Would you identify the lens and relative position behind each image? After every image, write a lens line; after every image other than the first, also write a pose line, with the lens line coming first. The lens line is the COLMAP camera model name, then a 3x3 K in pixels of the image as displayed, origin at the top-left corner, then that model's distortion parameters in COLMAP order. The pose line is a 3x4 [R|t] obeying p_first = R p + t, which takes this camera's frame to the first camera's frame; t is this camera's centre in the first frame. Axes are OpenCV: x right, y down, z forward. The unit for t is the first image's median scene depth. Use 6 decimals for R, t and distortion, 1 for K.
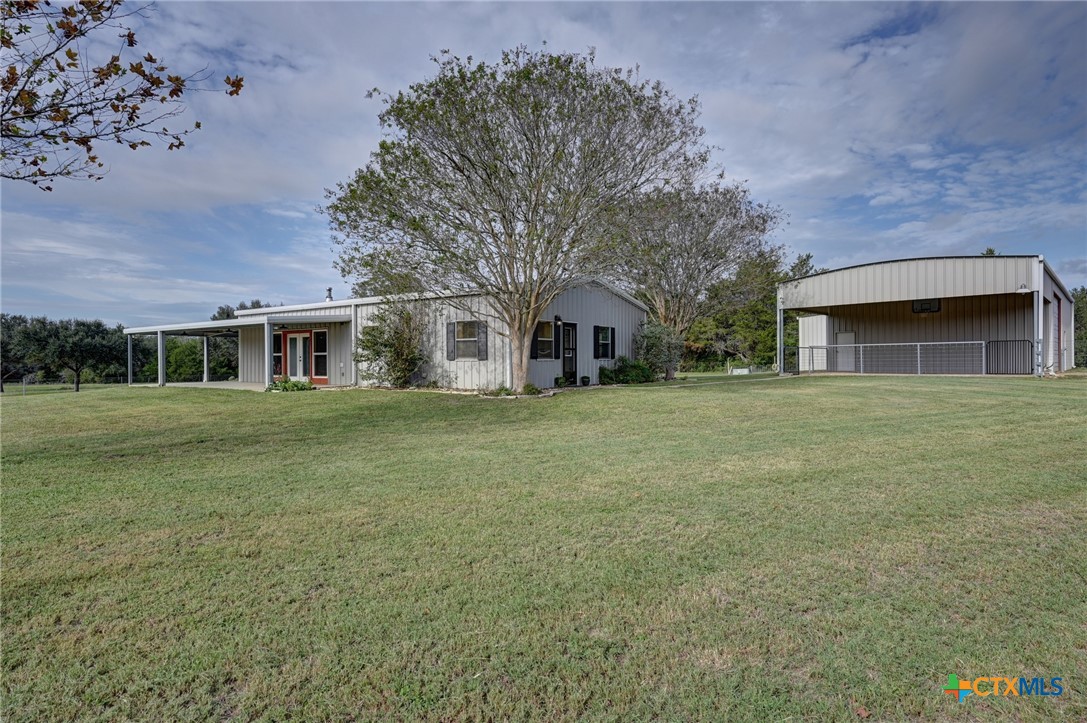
lens RADIAL K [[562.9, 0, 552.3], [0, 562.9, 356.7], [0, 0, 1]] dist [-0.012349, -0.000625]
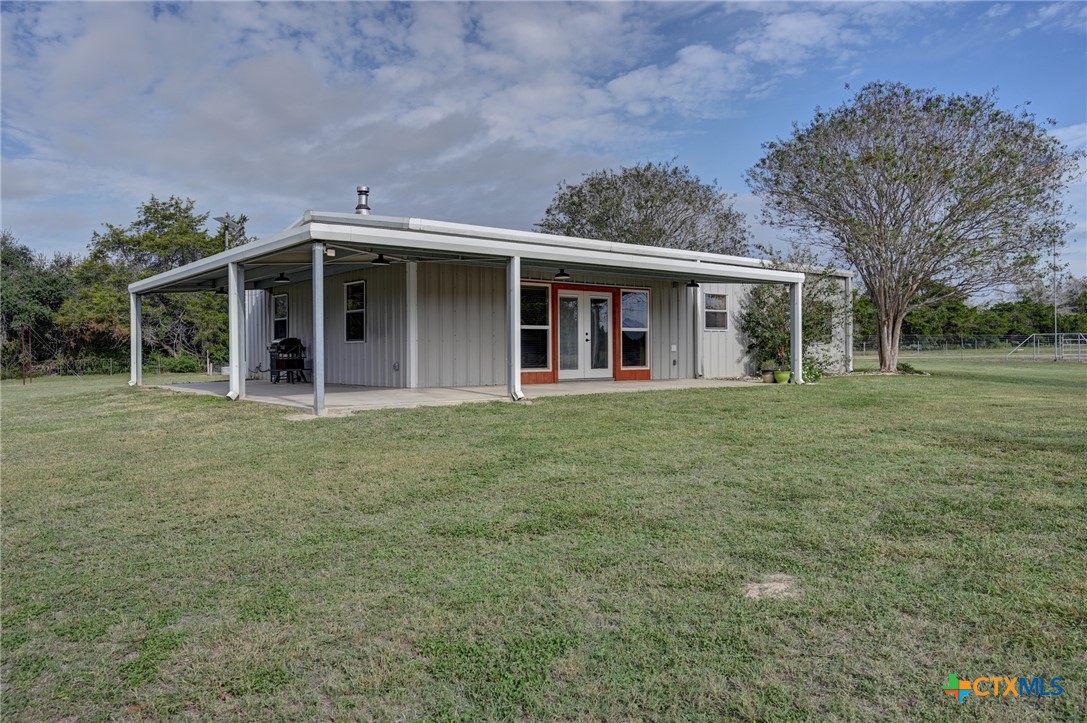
lens RADIAL K [[752.0, 0, 546.3], [0, 752.0, 360.0], [0, 0, 1]] dist [-0.004358, -0.001765]
pose [[0.304236, -0.007592, 0.952567, -1.067512], [-0.008940, 0.999901, 0.010824, 0.017315], [-0.952555, -0.011809, 0.304138, 0.738931]]
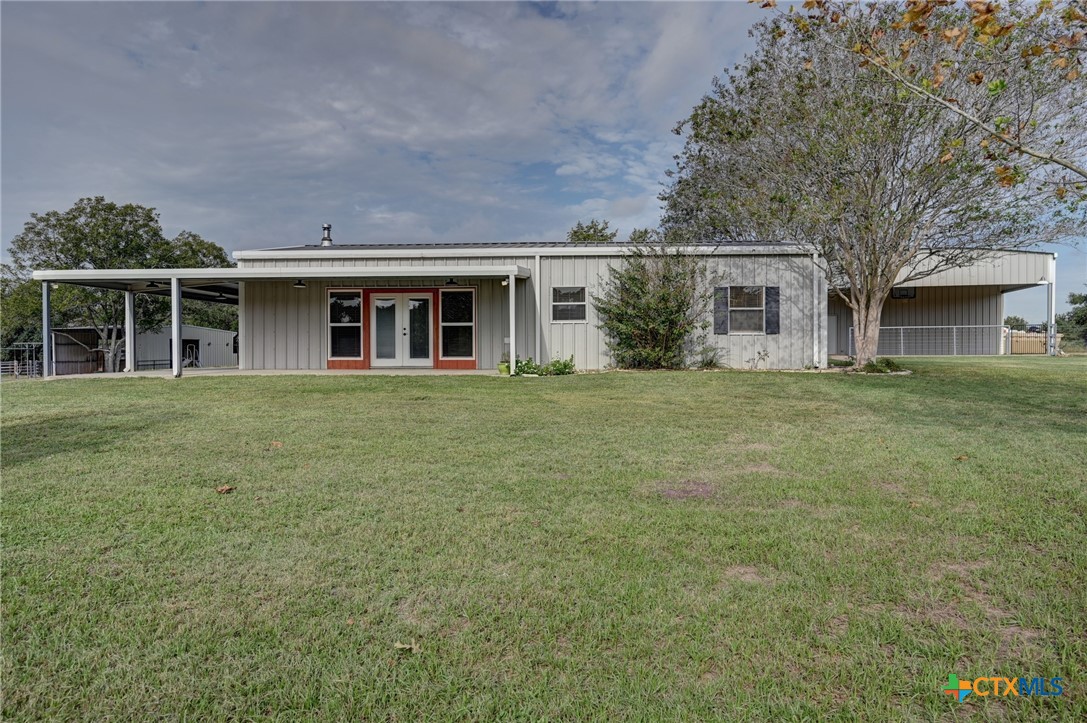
lens RADIAL K [[745.3, 0, 537.5], [0, 745.3, 363.7], [0, 0, 1]] dist [0.004837, -0.000940]
pose [[0.857096, -0.006620, 0.515114, -0.699425], [-0.004483, 0.999784, 0.020308, 0.021223], [-0.515137, -0.019715, 0.856881, 0.149717]]
